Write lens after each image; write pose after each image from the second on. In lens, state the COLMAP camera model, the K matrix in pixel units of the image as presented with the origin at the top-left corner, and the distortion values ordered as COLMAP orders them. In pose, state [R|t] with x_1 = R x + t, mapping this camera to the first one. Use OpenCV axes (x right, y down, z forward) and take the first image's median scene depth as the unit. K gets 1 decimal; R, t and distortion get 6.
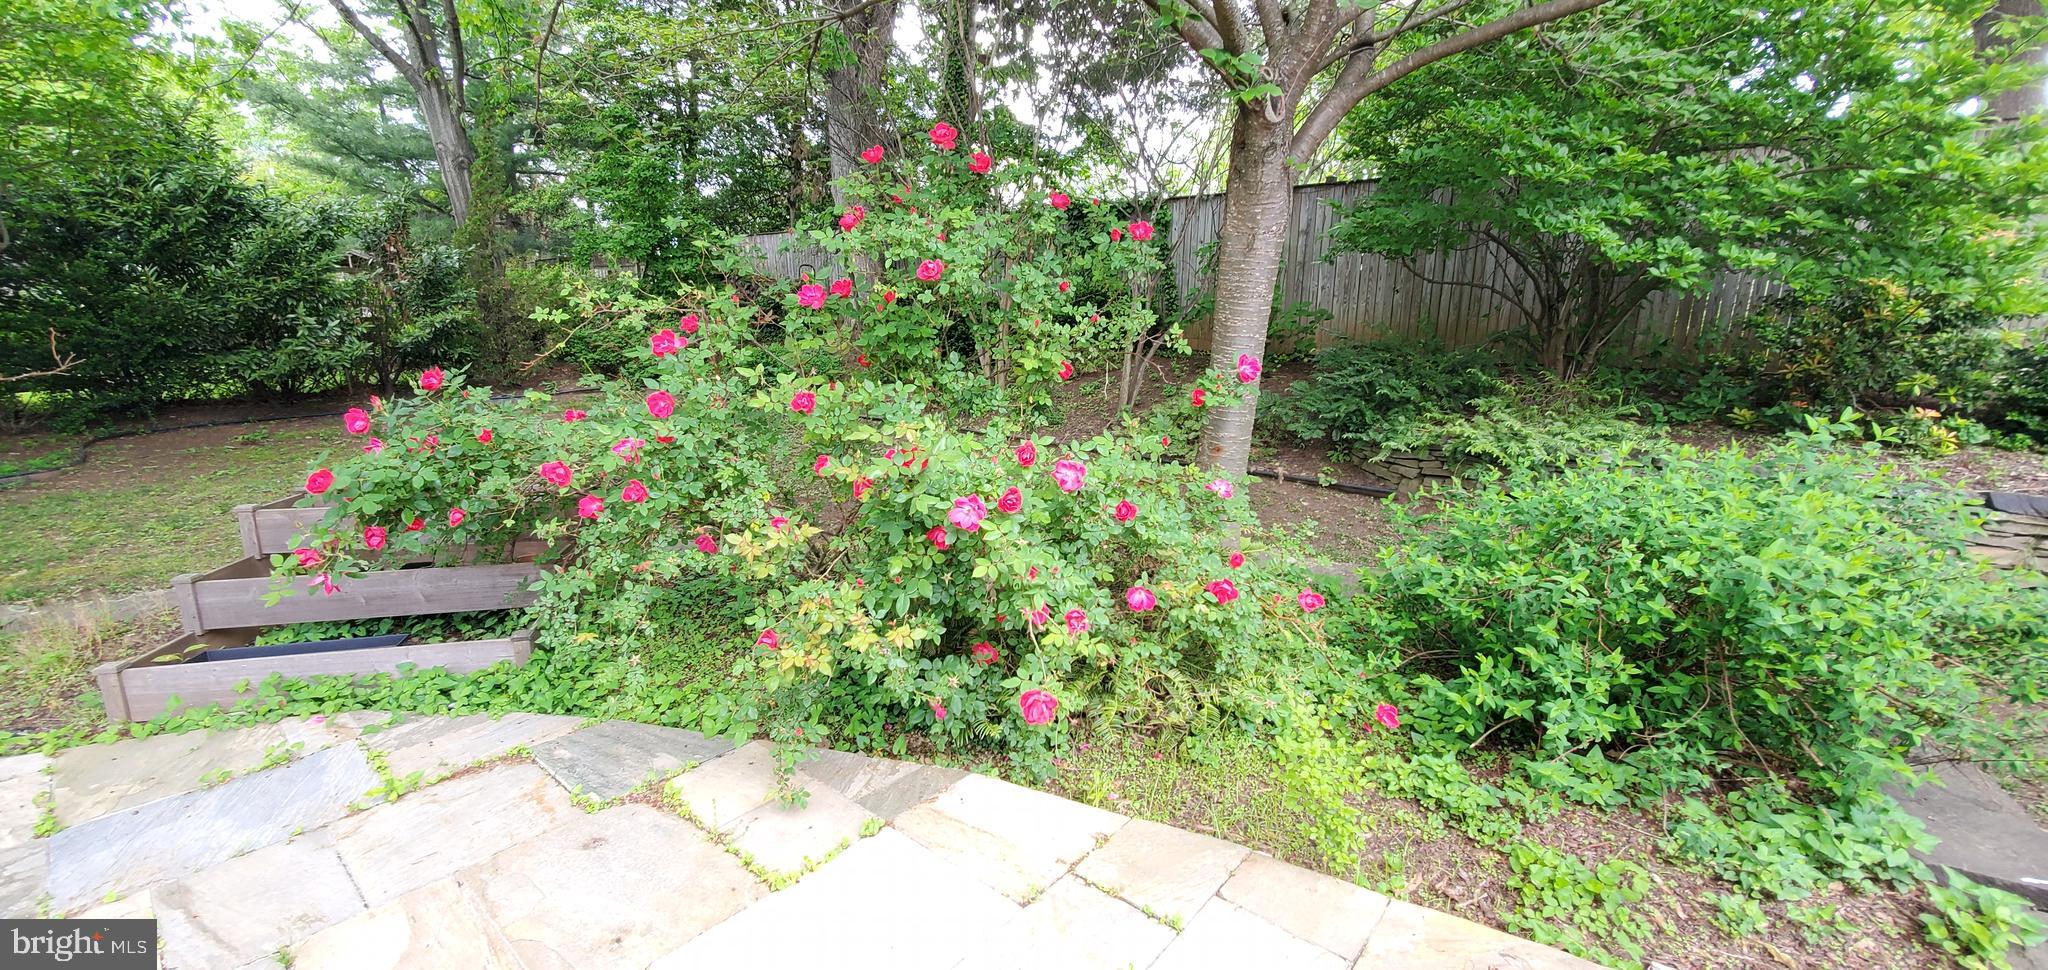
lens RADIAL K [[815.4, 0, 1028.0], [0, 815.4, 496.0], [0, 0, 1]] dist [-0.000746, 0.000143]
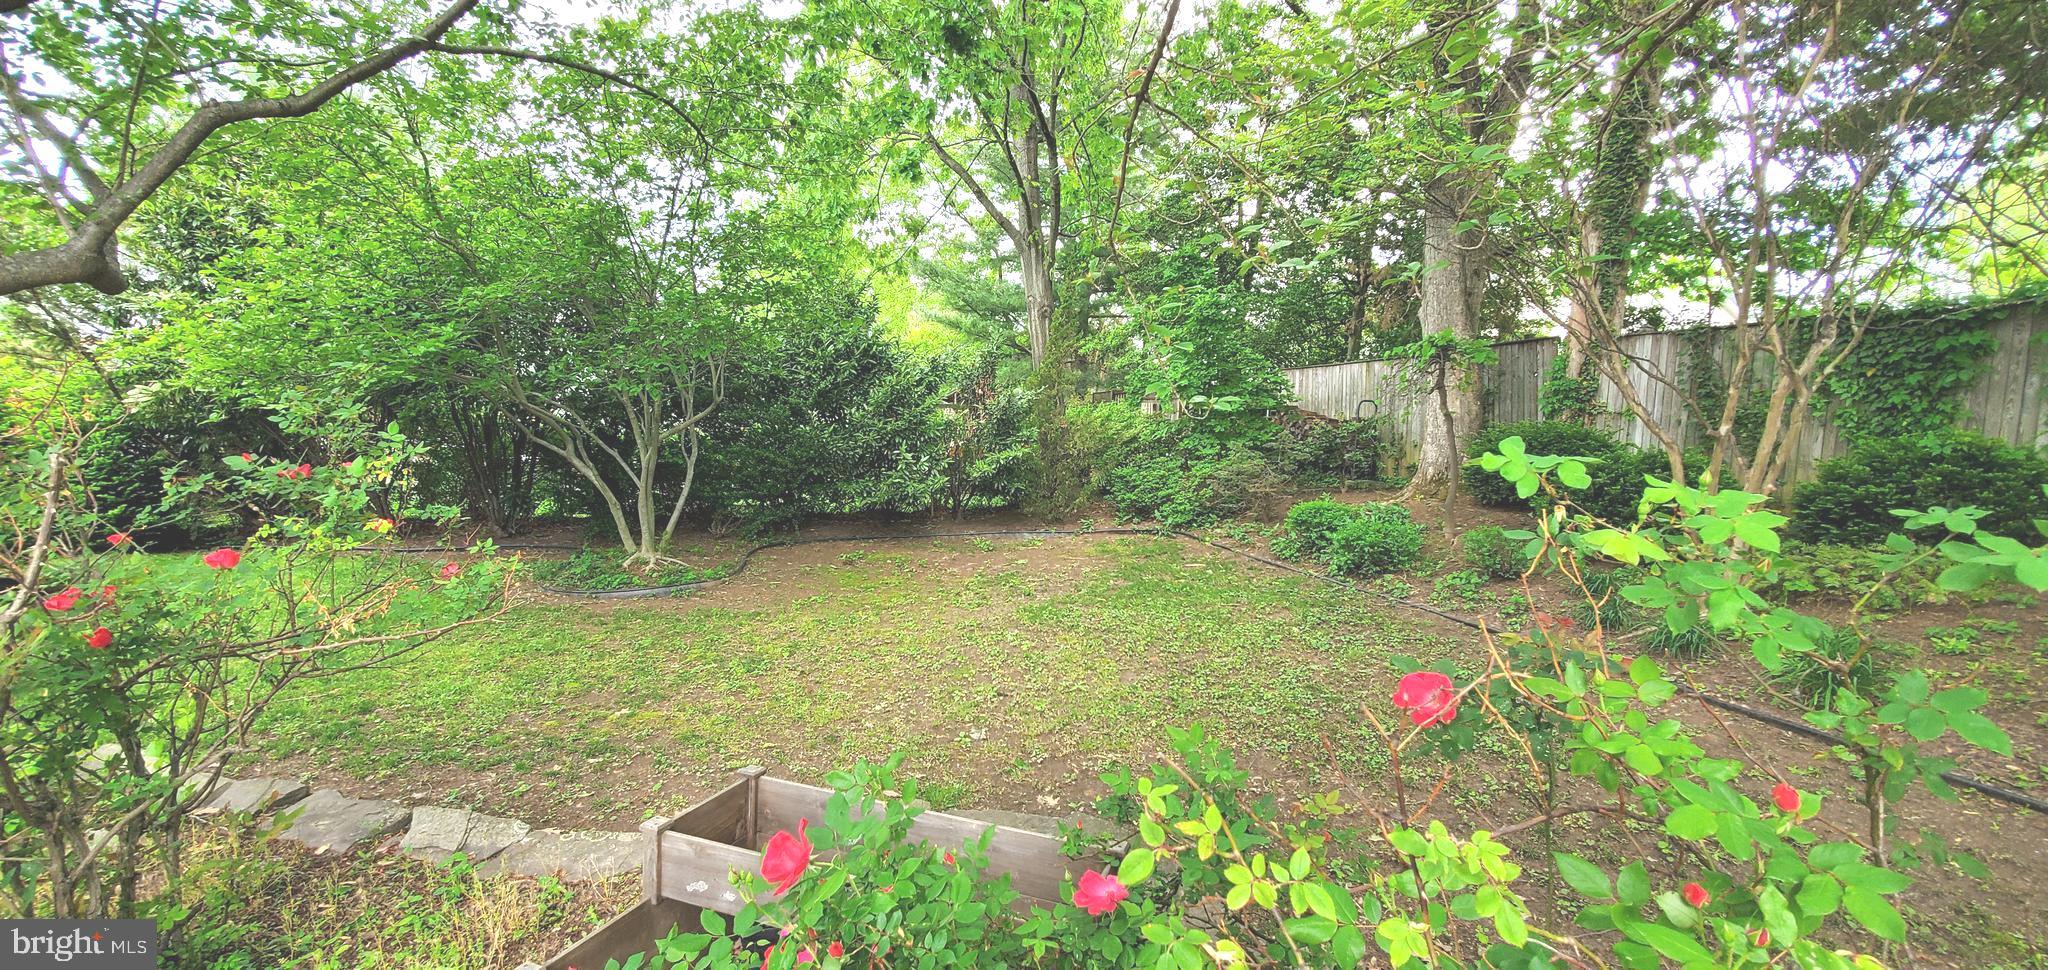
lens RADIAL K [[829.9, 0, 1024.0], [0, 829.9, 485.0], [0, 0, 1]] dist [0.017783, 0.000104]
pose [[0.819907, 0.054104, -0.569934, -0.096224], [-0.145289, 0.982597, -0.115735, -0.064546], [0.553754, 0.177697, 0.813499, 0.161192]]
